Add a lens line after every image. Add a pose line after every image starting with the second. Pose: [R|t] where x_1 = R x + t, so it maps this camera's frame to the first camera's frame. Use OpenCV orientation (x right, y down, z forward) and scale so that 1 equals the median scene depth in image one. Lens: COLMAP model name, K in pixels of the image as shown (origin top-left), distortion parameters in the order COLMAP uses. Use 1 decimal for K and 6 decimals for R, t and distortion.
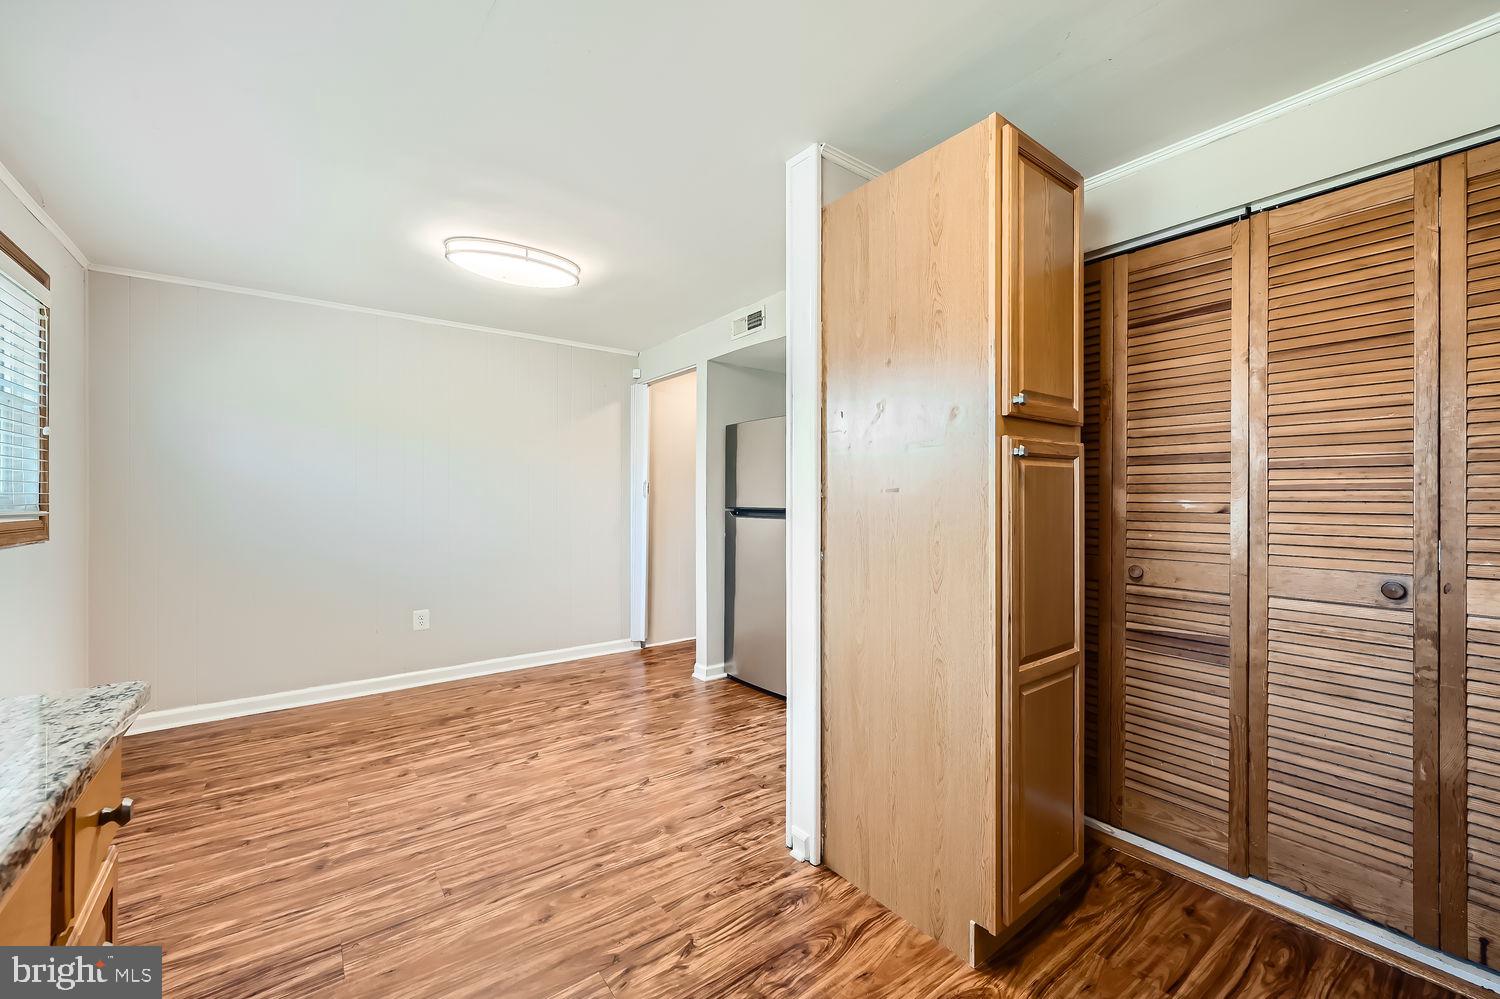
lens RADIAL K [[598.2, 0, 746.5], [0, 598.2, 498.3], [0, 0, 1]] dist [0.001000, 0.000423]
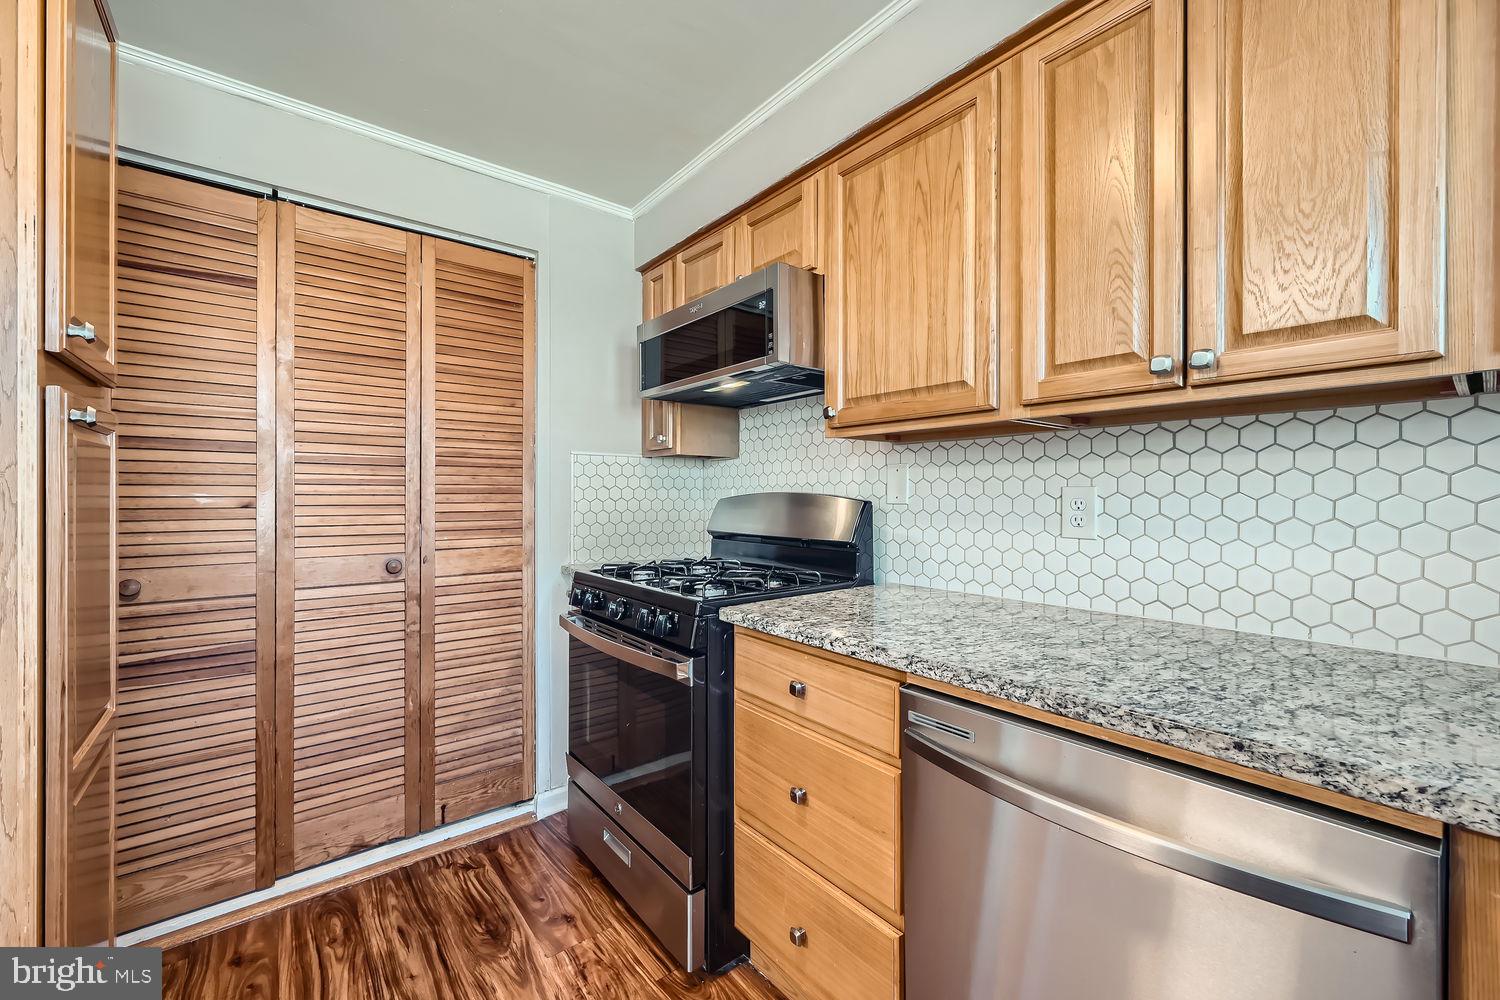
lens RADIAL K [[598.2, 0, 747.9], [0, 598.2, 498.2], [0, 0, 1]] dist [0.001000, 0.000423]
pose [[-0.030118, -0.008340, 0.999512, -0.153082], [-0.001208, 0.999965, 0.008307, 0.001528], [-0.999546, -0.000958, -0.030127, 0.269383]]
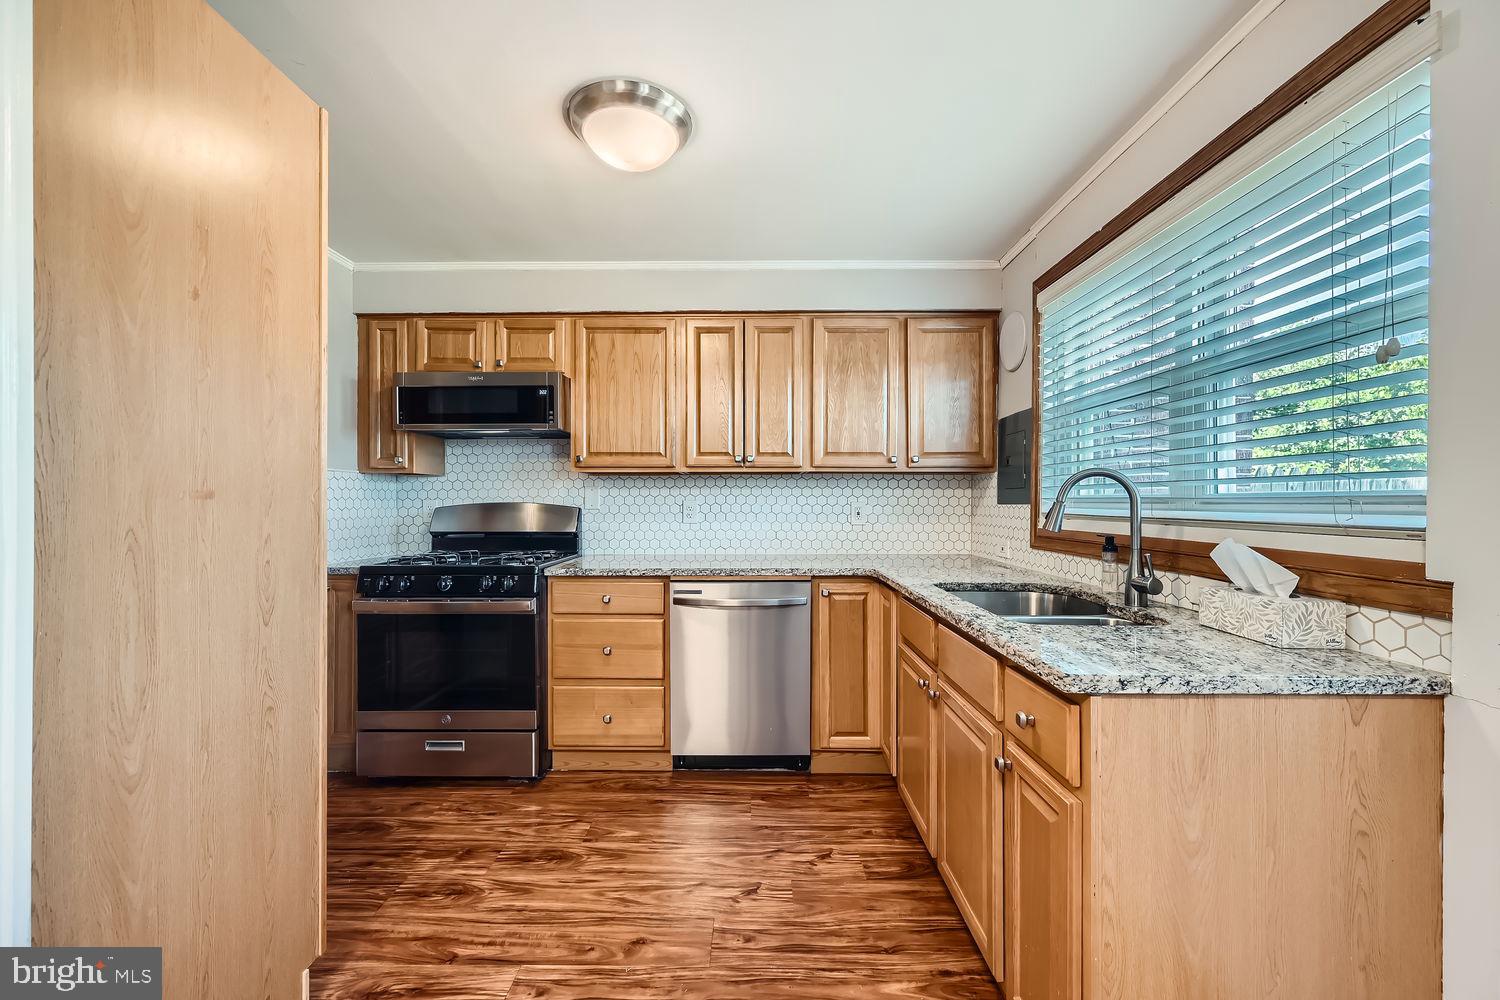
lens RADIAL K [[598.2, 0, 752.7], [0, 598.2, 505.6], [0, 0, 1]] dist [0.001000, 0.000423]
pose [[-0.794372, -0.006344, 0.607399, -0.626640], [-0.001570, 0.999964, 0.008392, -0.007552], [-0.607430, 0.005713, -0.794353, 1.149381]]
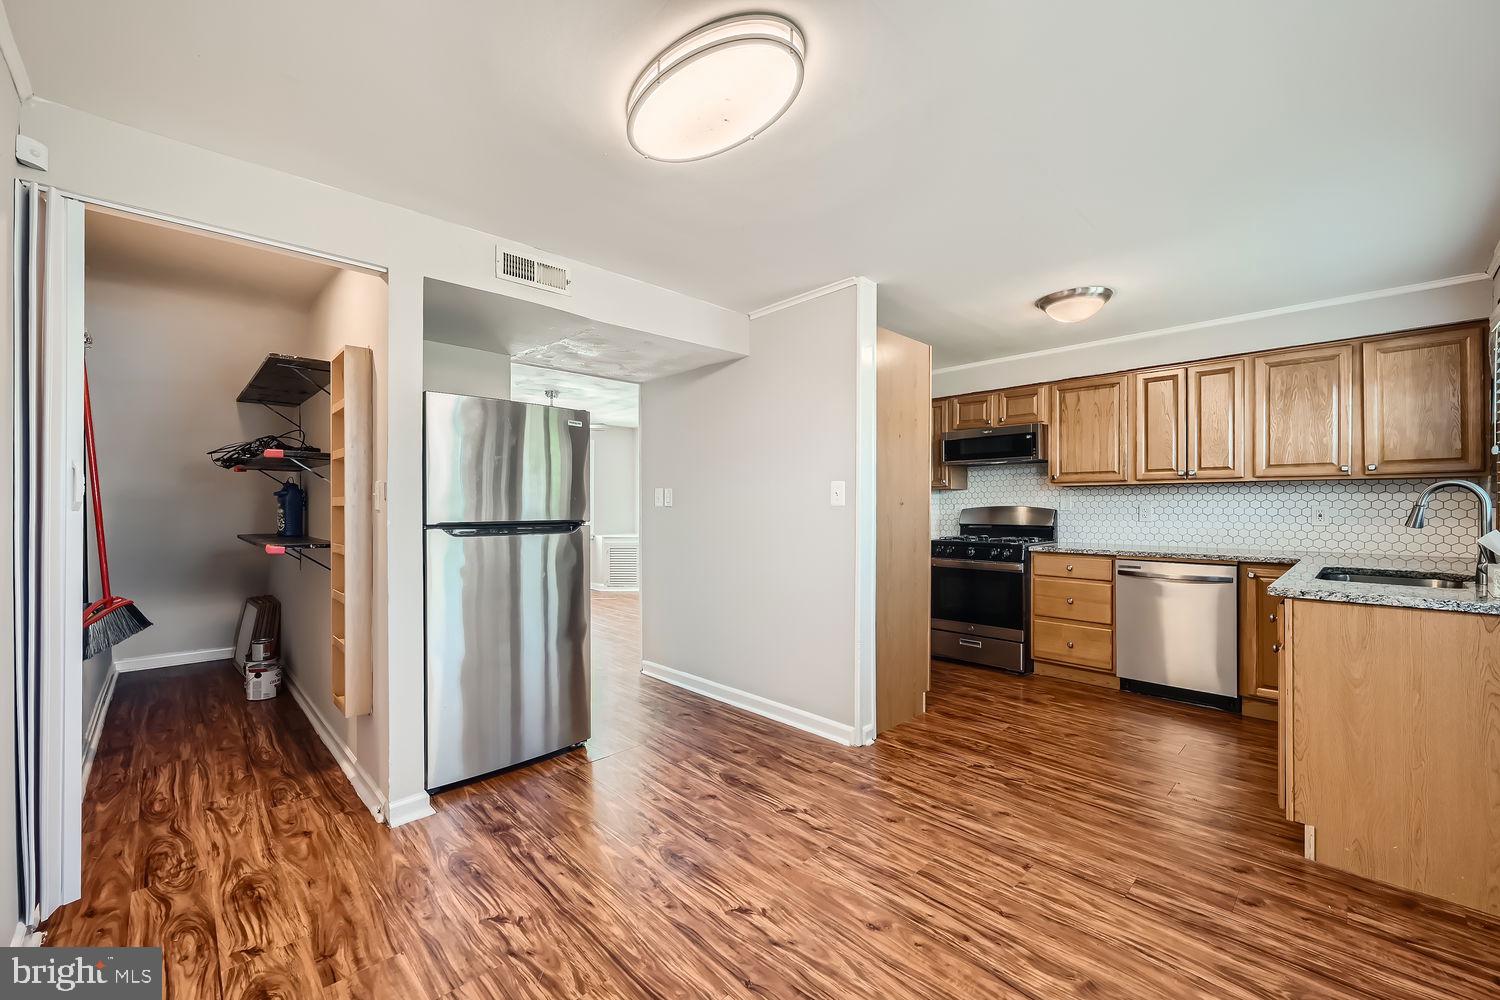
lens RADIAL K [[598.2, 0, 749.5], [0, 598.2, 508.2], [0, 0, 1]] dist [0.001000, 0.000423]
pose [[-0.122102, -0.007014, 0.992493, -1.590730], [0.001913, 0.999972, 0.007302, -0.013221], [-0.992516, 0.002790, -0.122085, 1.708538]]
